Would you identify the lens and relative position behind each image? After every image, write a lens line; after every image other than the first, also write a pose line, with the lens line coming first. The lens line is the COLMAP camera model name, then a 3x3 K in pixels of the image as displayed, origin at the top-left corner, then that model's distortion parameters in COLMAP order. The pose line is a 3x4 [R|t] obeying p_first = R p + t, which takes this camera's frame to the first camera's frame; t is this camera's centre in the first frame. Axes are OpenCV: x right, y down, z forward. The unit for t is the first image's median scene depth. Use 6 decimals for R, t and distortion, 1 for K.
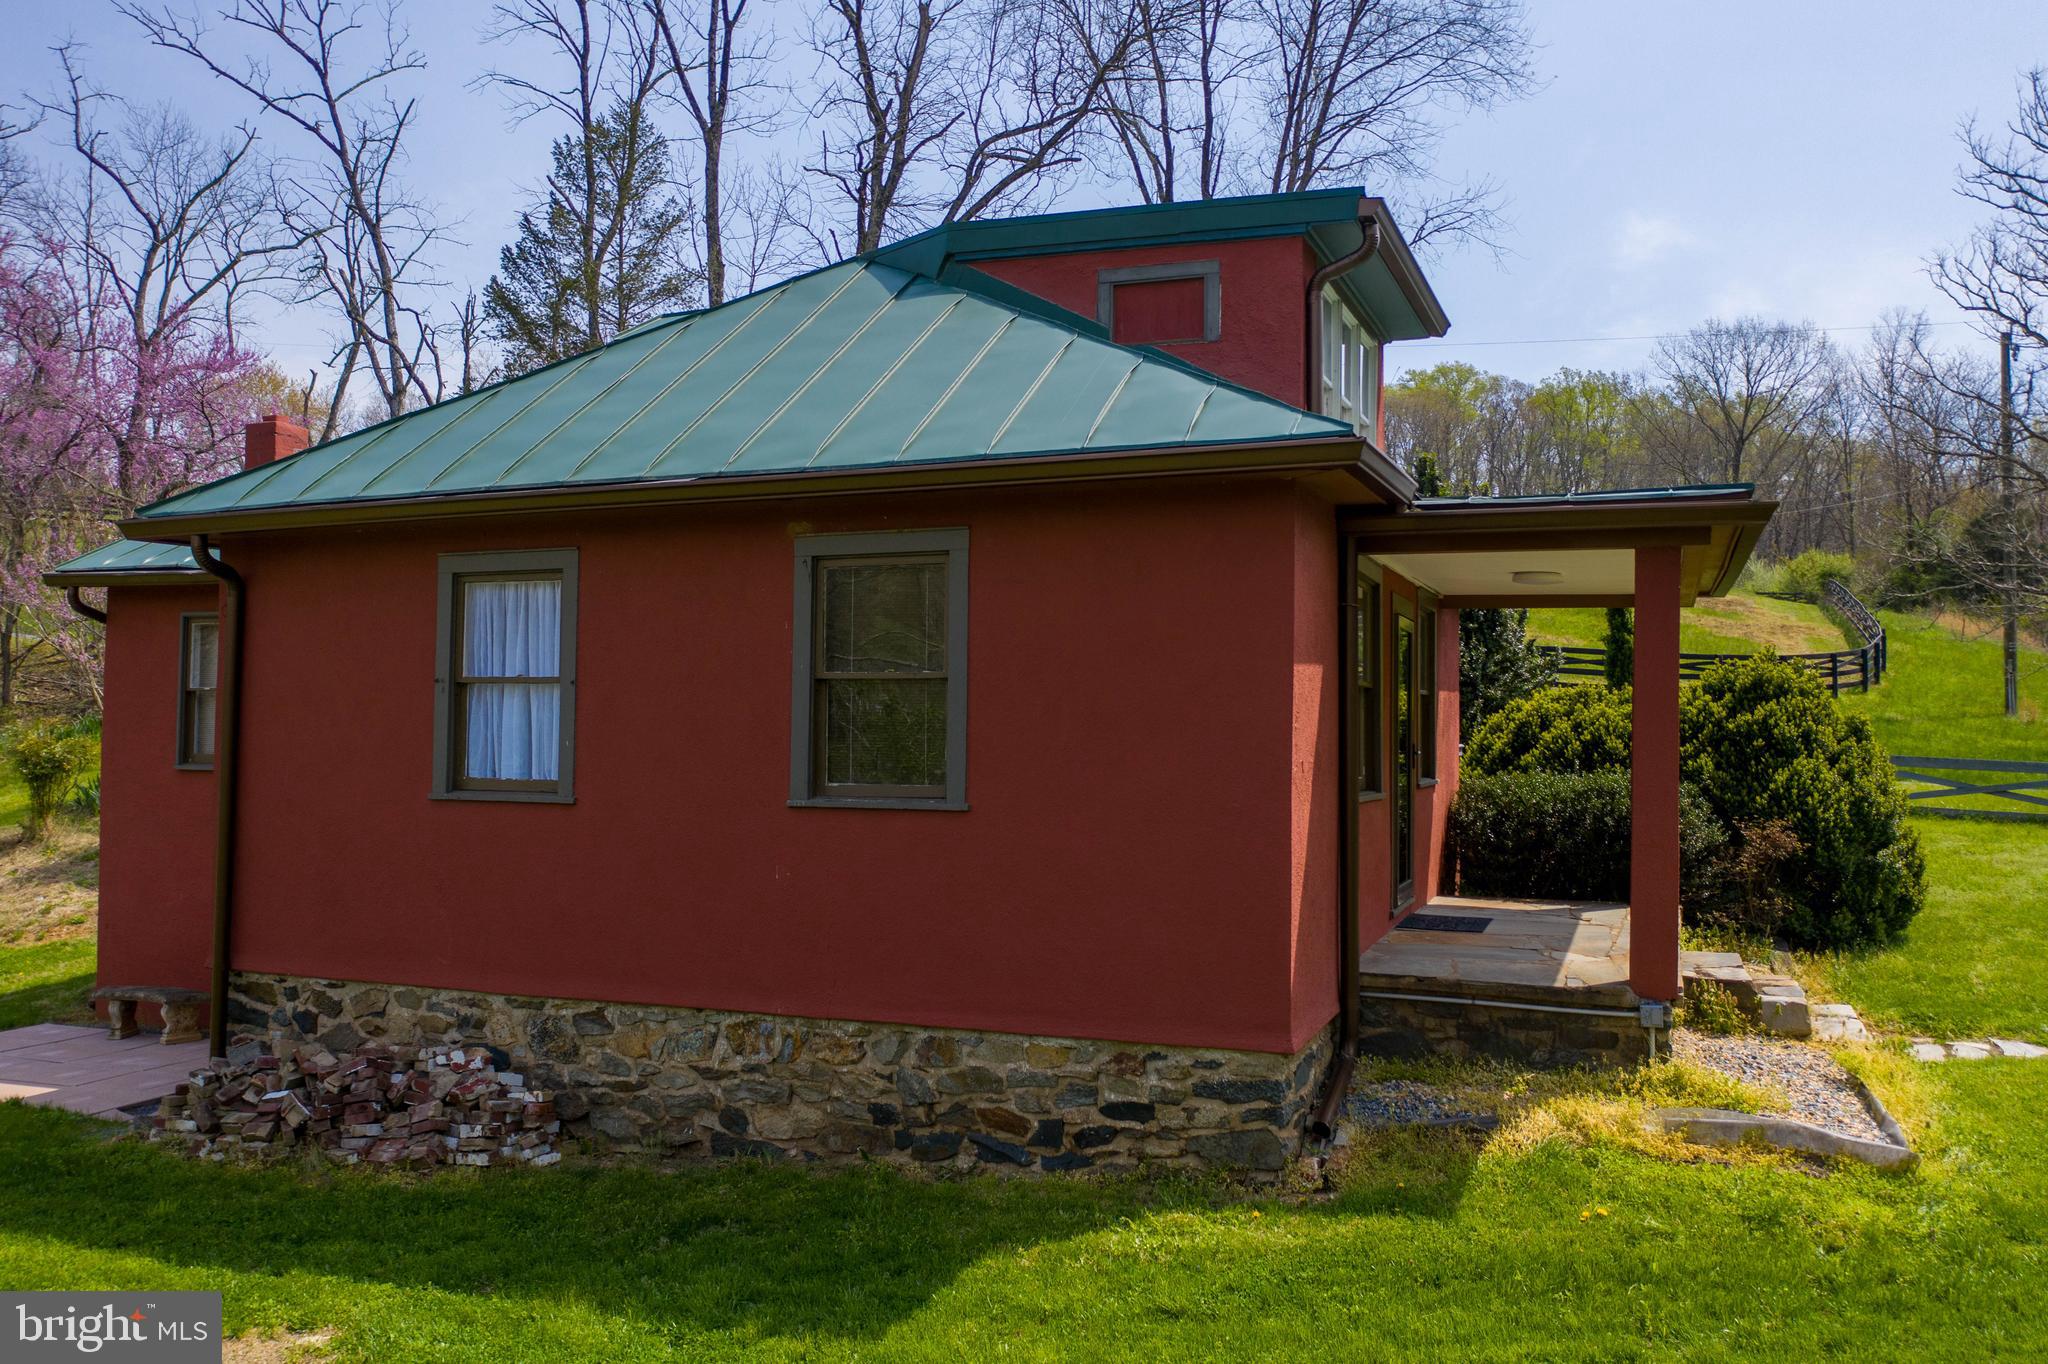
lens RADIAL K [[1618.4, 0, 1023.9], [0, 1618.4, 682.2], [0, 0, 1]] dist [-0.027271, 0.018908]
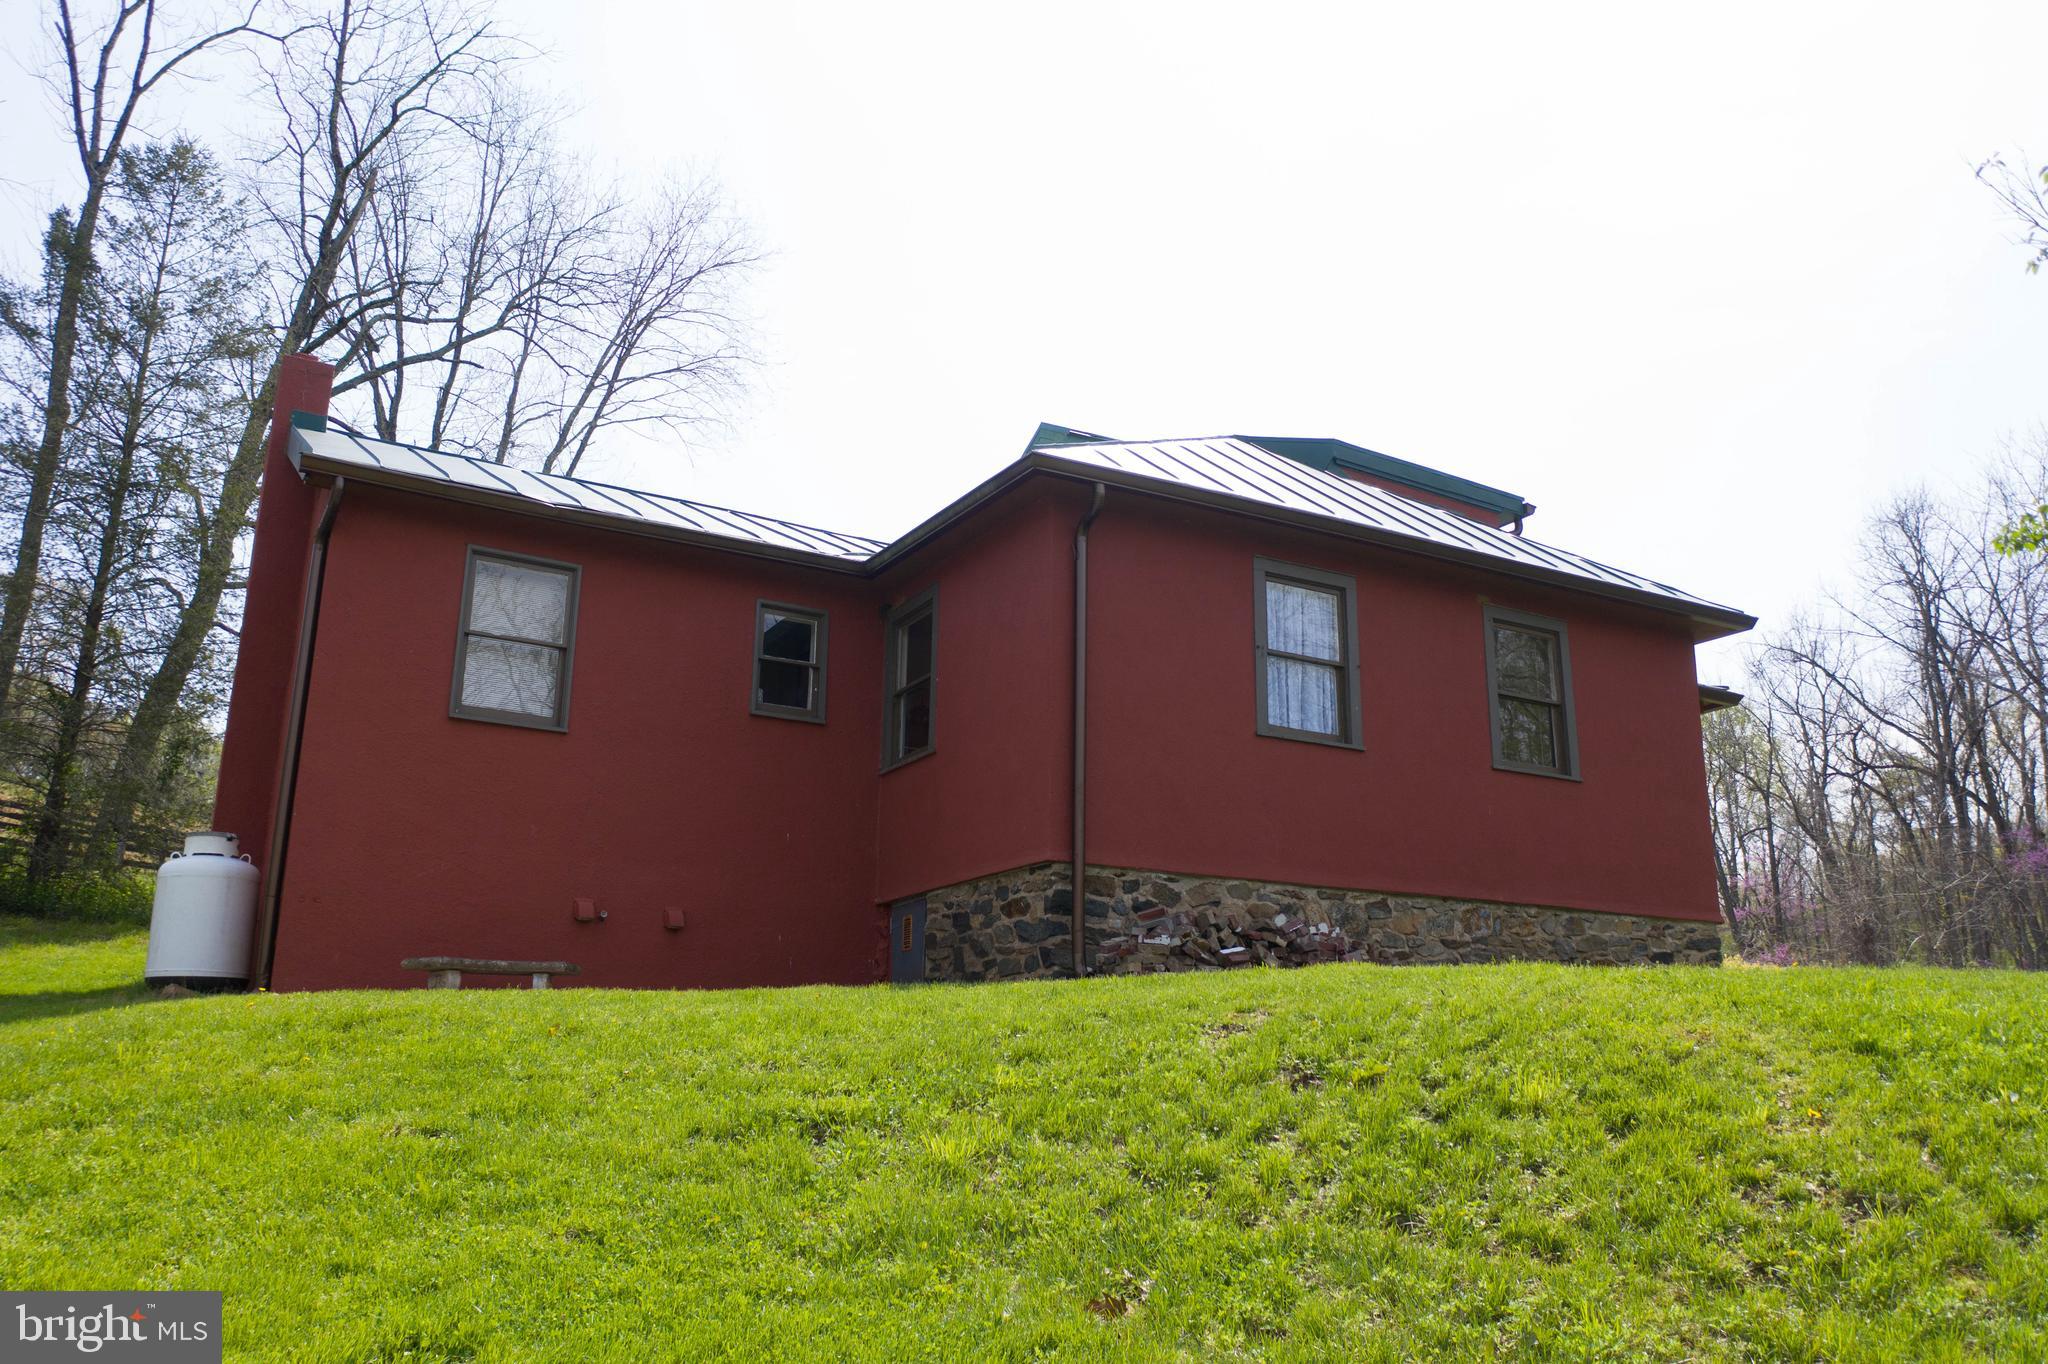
lens RADIAL K [[1618.4, 0, 1025.7], [0, 1618.4, 681.7], [0, 0, 1]] dist [-0.027271, 0.018908]
pose [[0.624253, 0.207594, 0.753136, -1.492260], [-0.026969, 0.969199, -0.244796, 0.358911], [-0.780757, 0.132503, 0.610624, 0.363017]]
